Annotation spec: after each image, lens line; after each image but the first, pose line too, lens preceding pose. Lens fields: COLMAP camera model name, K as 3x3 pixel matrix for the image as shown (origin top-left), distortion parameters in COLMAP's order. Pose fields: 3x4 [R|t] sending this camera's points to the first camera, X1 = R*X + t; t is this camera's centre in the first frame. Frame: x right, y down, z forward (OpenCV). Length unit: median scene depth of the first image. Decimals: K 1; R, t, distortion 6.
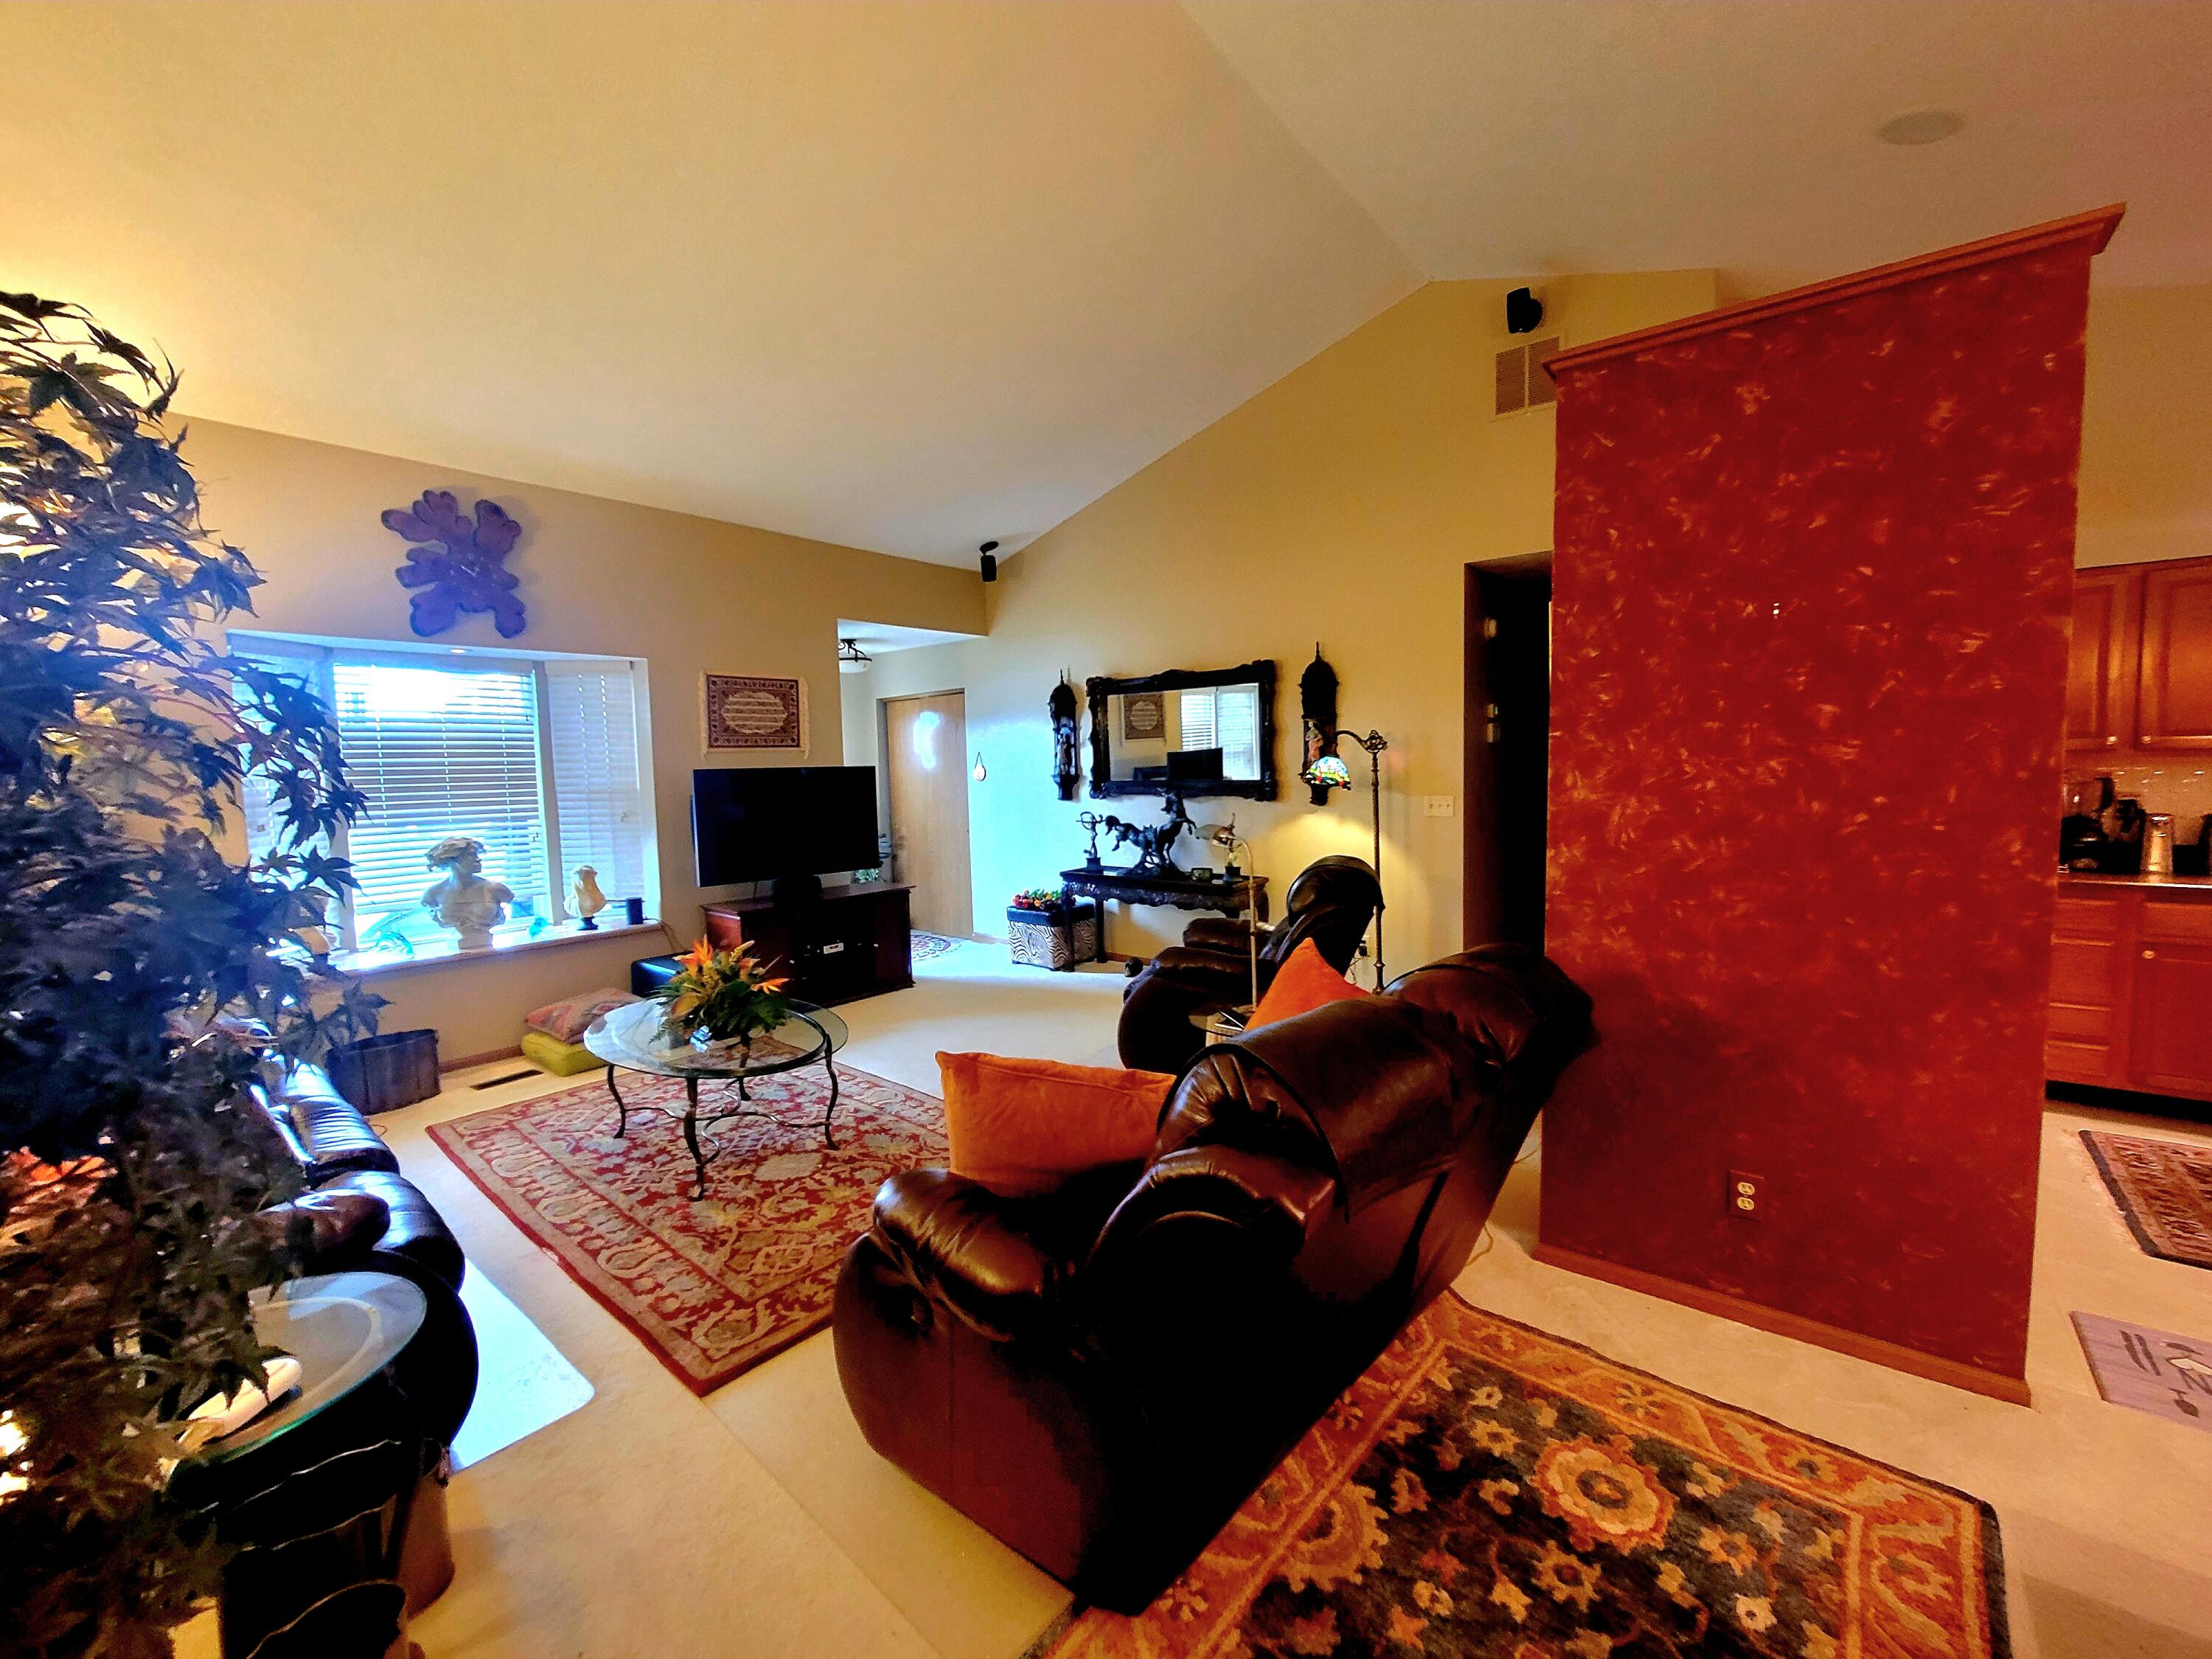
lens RADIAL K [[918.5, 0, 1100.8], [0, 918.5, 828.1], [0, 0, 1]] dist [0.000208, 0.000489]
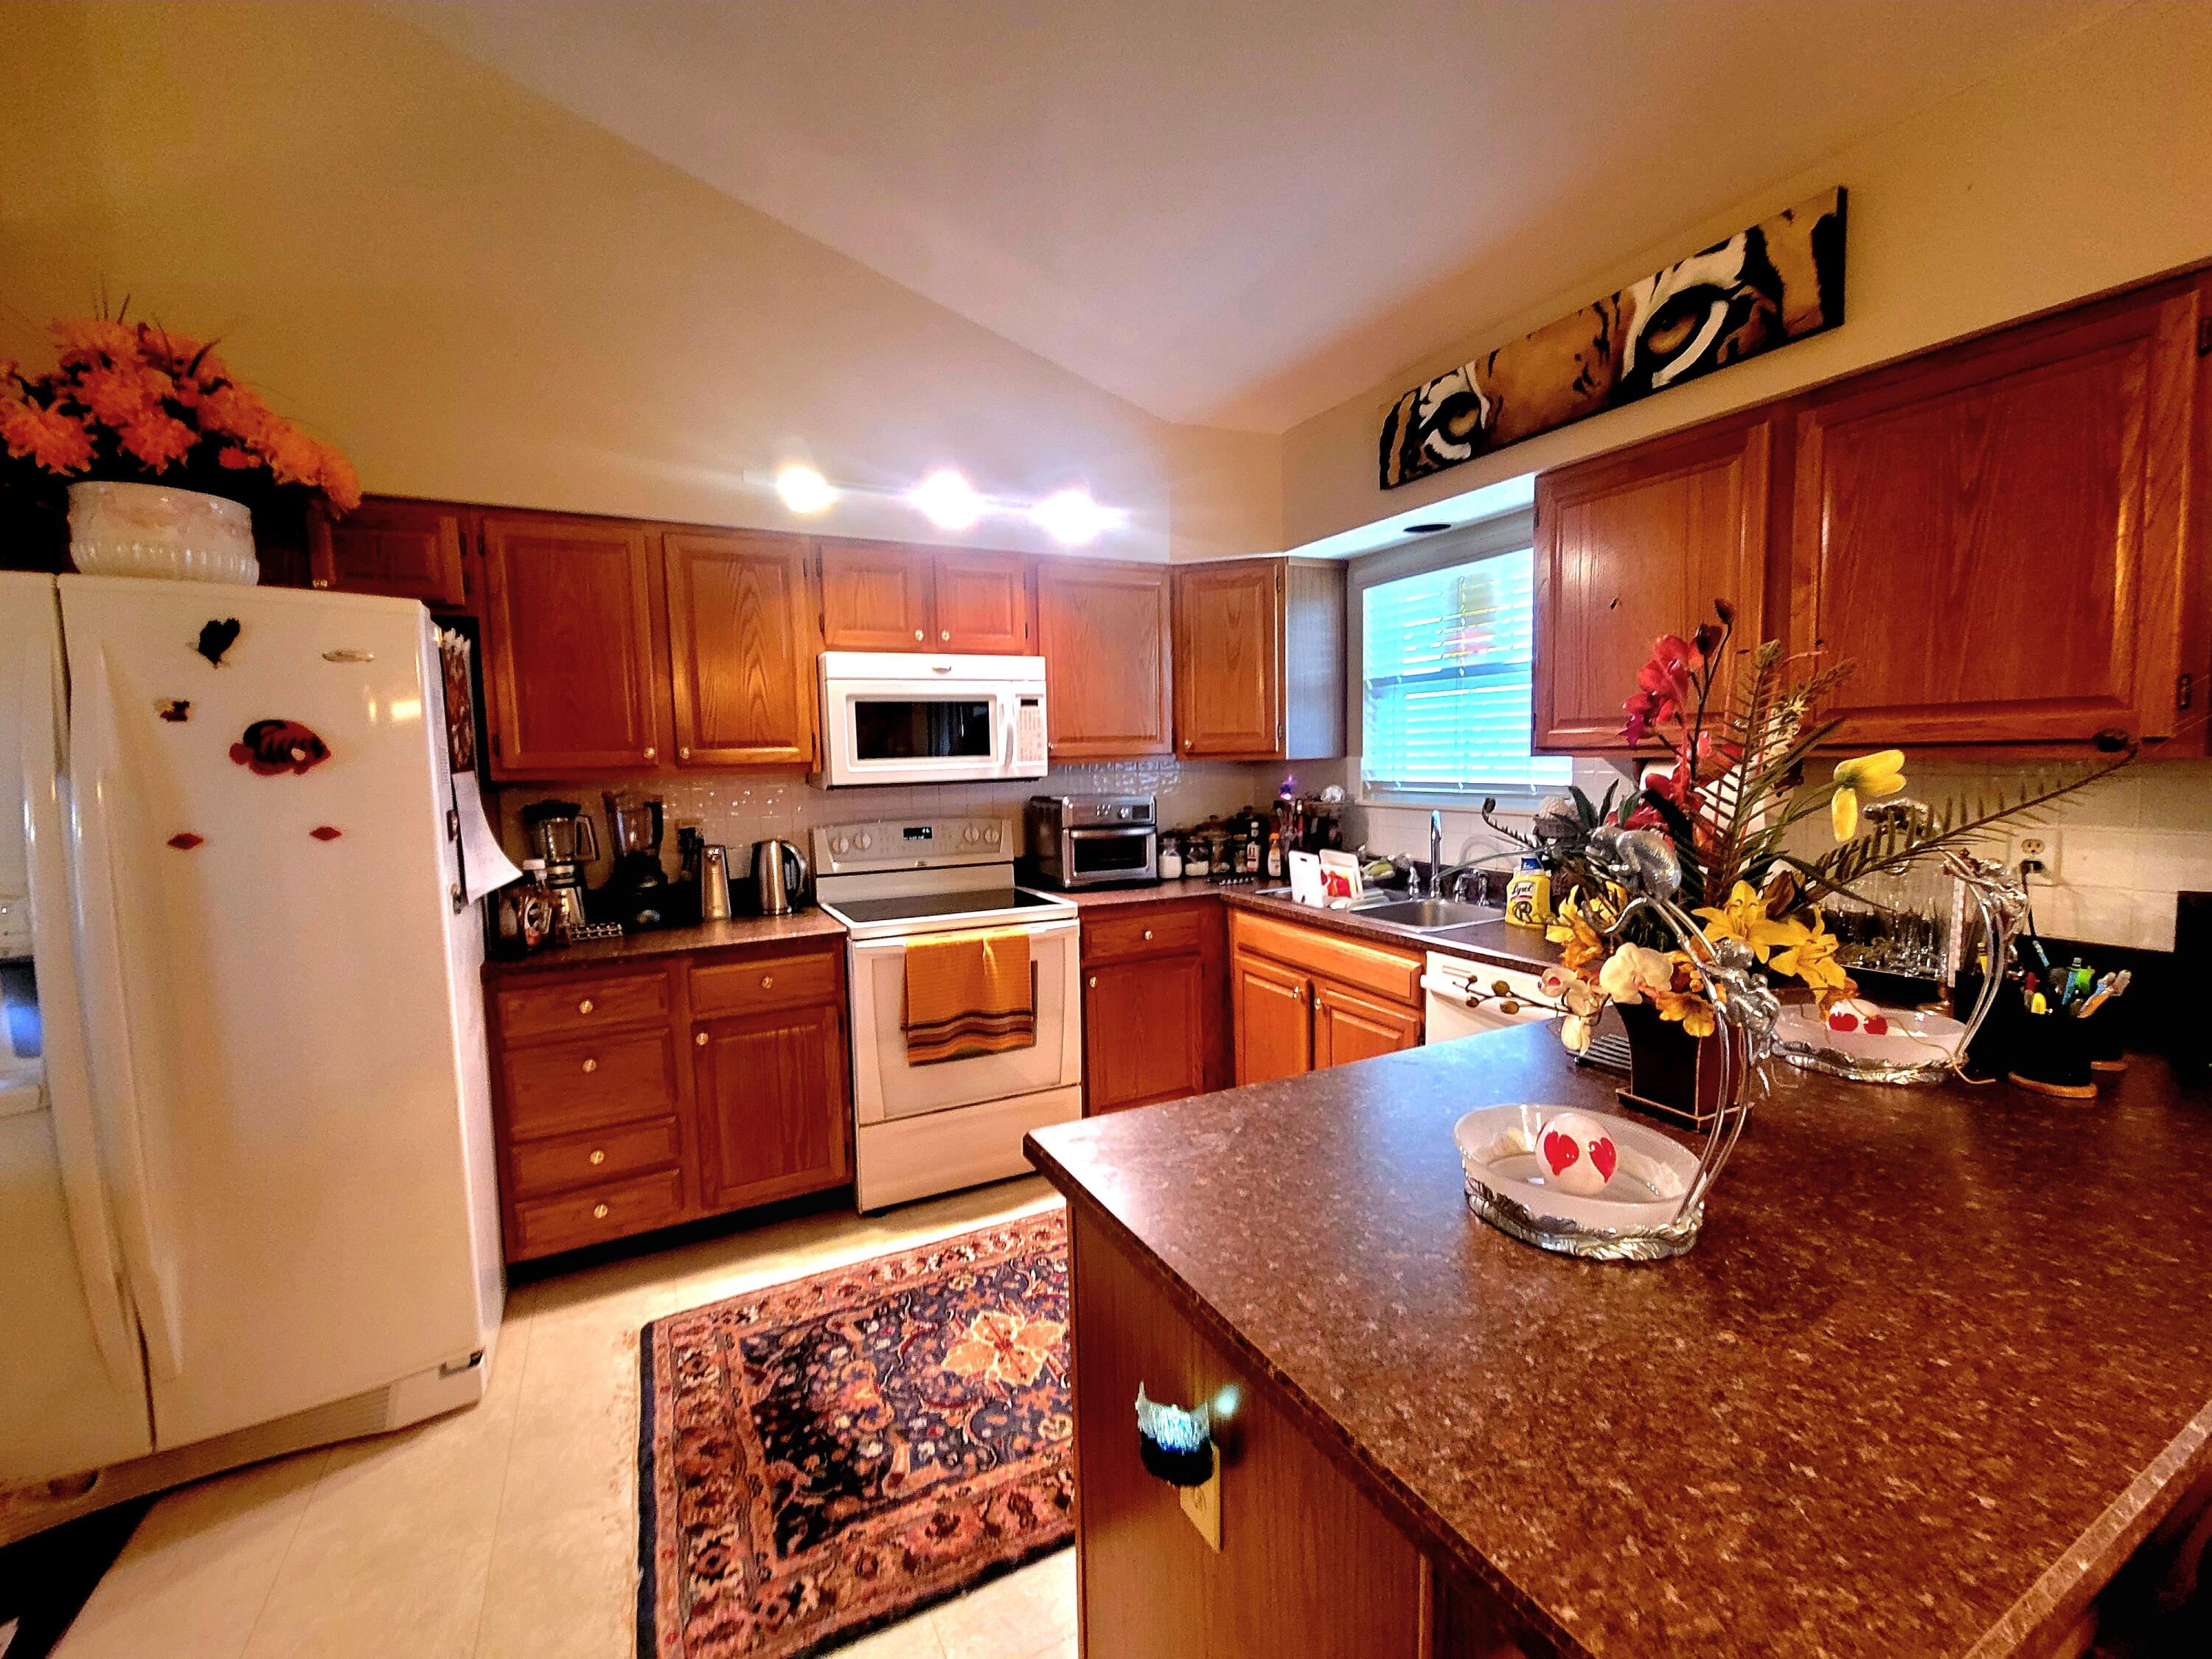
lens RADIAL K [[903.0, 0, 1106.0], [0, 903.0, 829.5], [0, 0, 1]] dist [-0.000756, 0.000437]
pose [[0.394856, -0.059569, 0.916810, 0.590660], [0.081262, 0.996249, 0.029732, -0.025884], [-0.915142, 0.062762, 0.398216, 0.387213]]
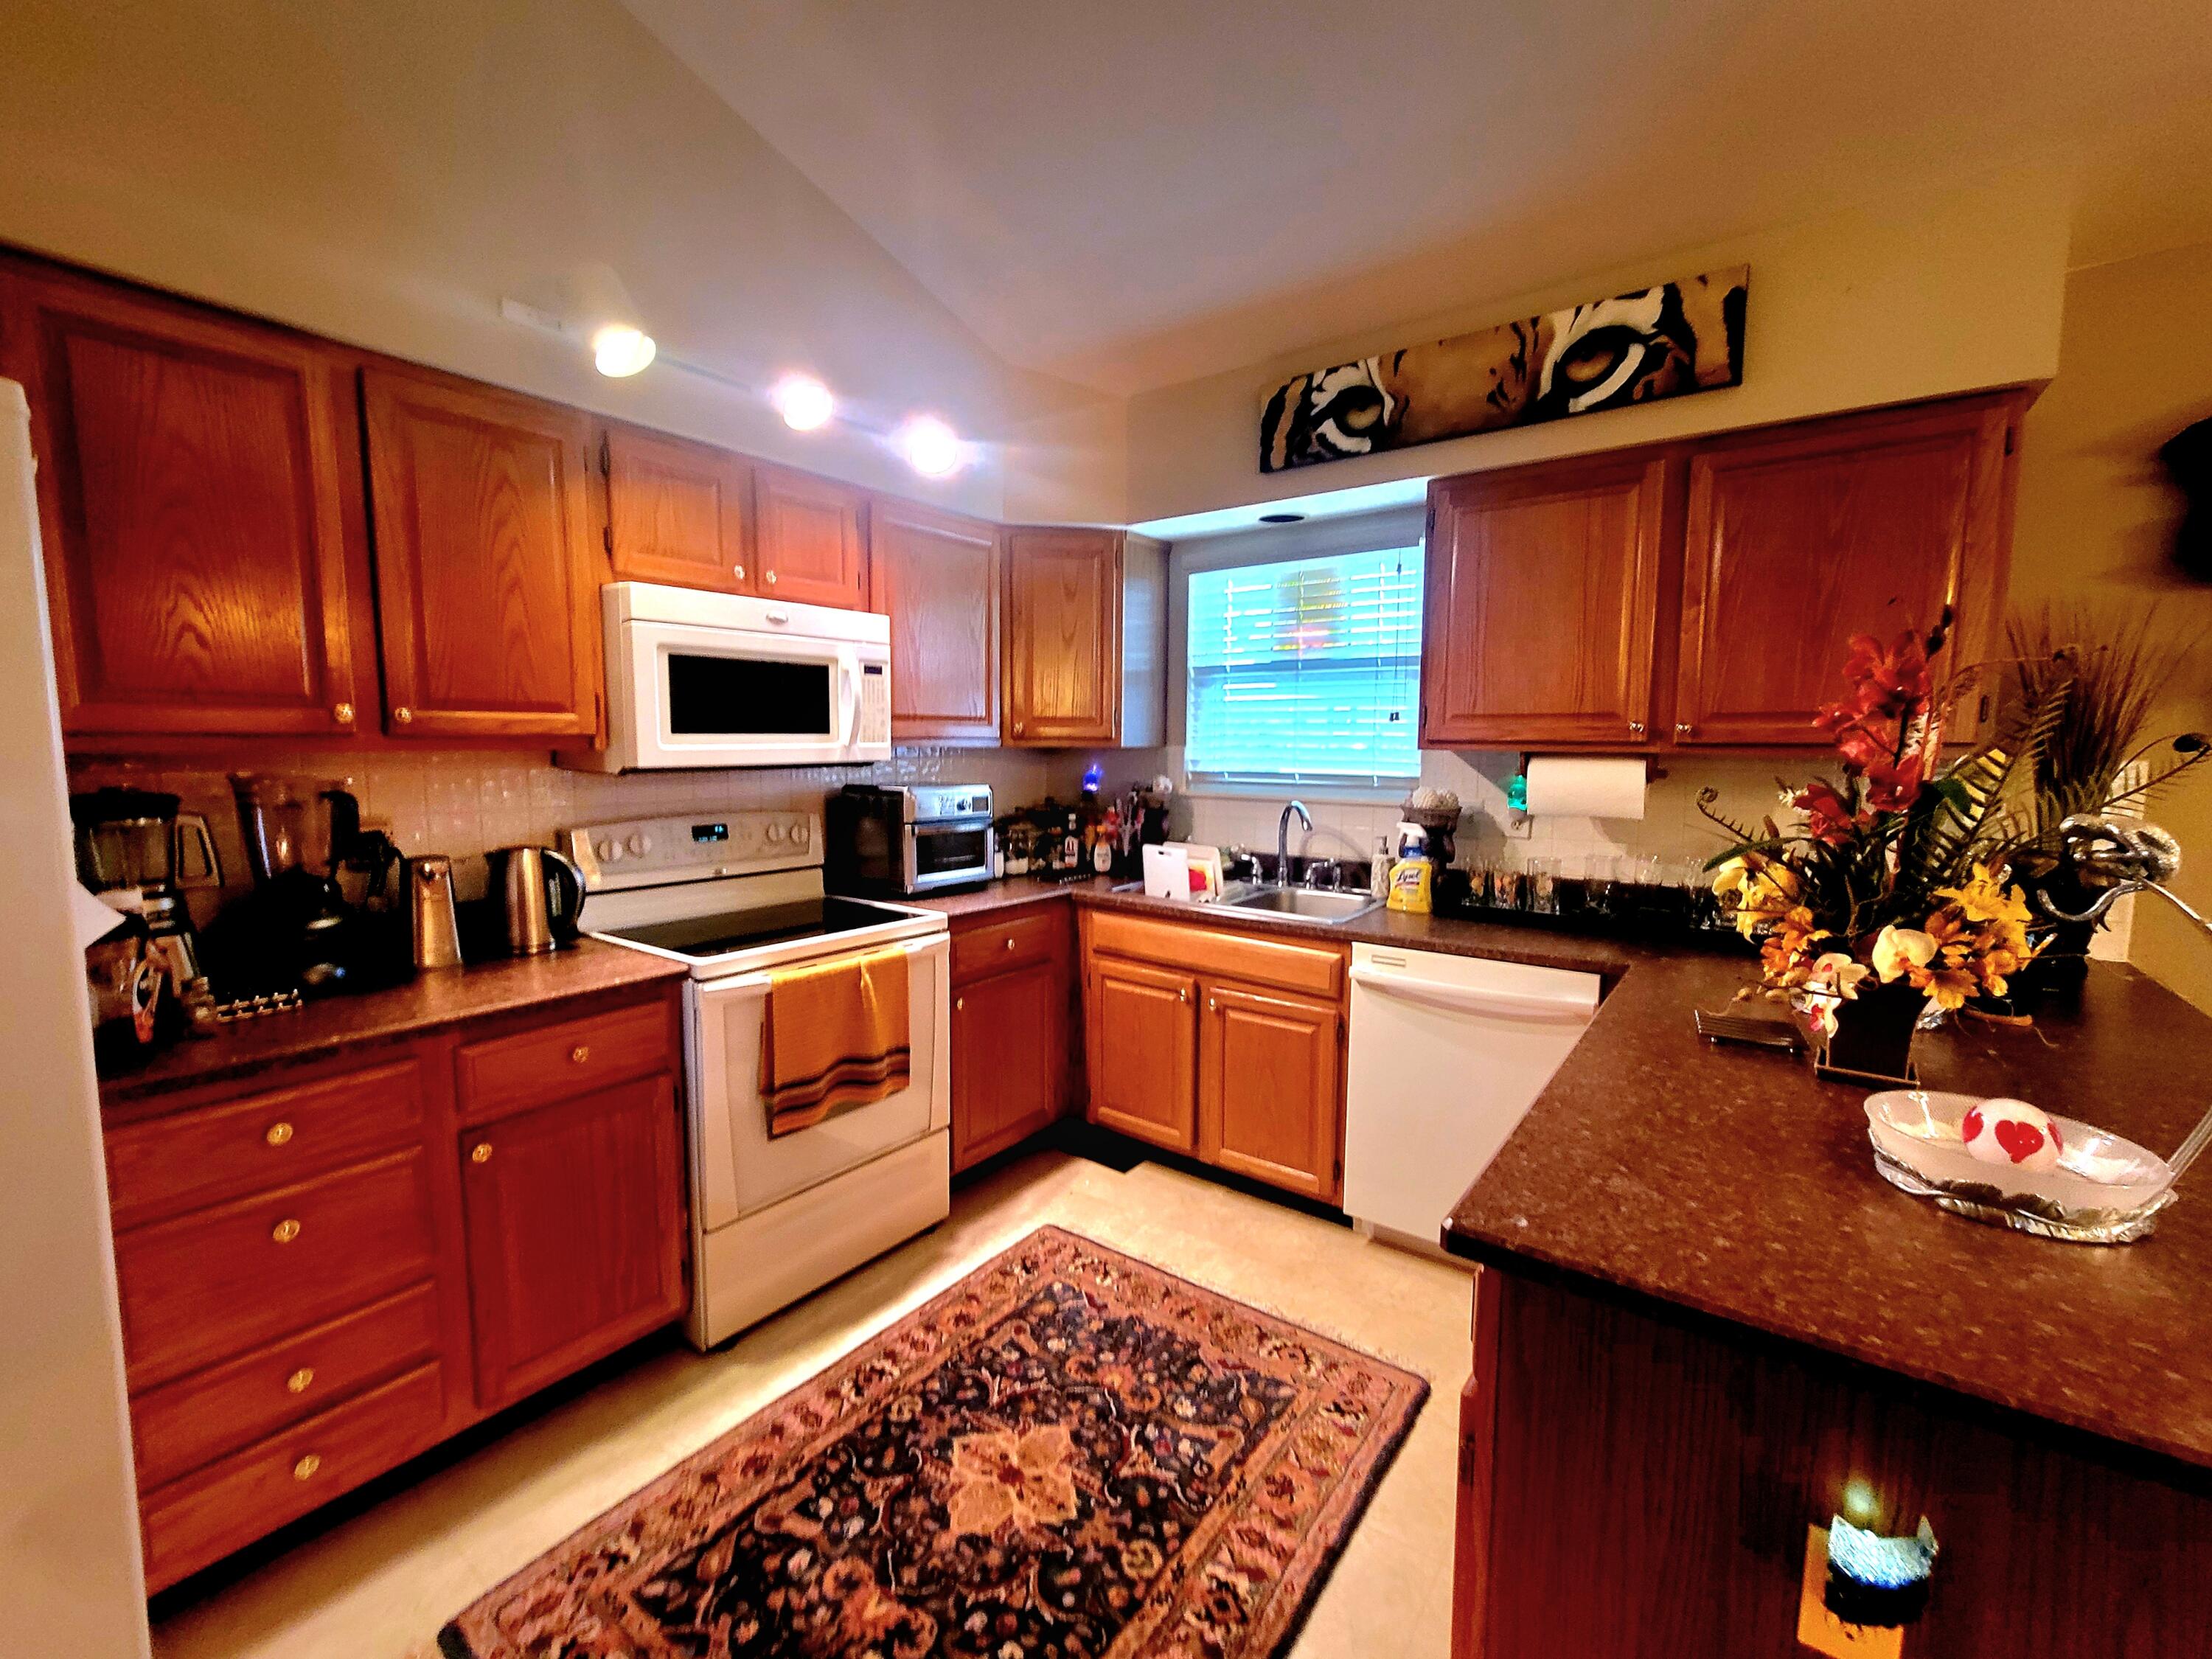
lens RADIAL K [[918.5, 0, 1100.8], [0, 918.5, 828.1], [0, 0, 1]] dist [0.000208, 0.000489]
pose [[-0.046419, -0.068980, 0.996538, 0.632274], [0.073425, 0.994679, 0.072271, -0.043786], [-0.996220, 0.076525, -0.041107, 0.660692]]
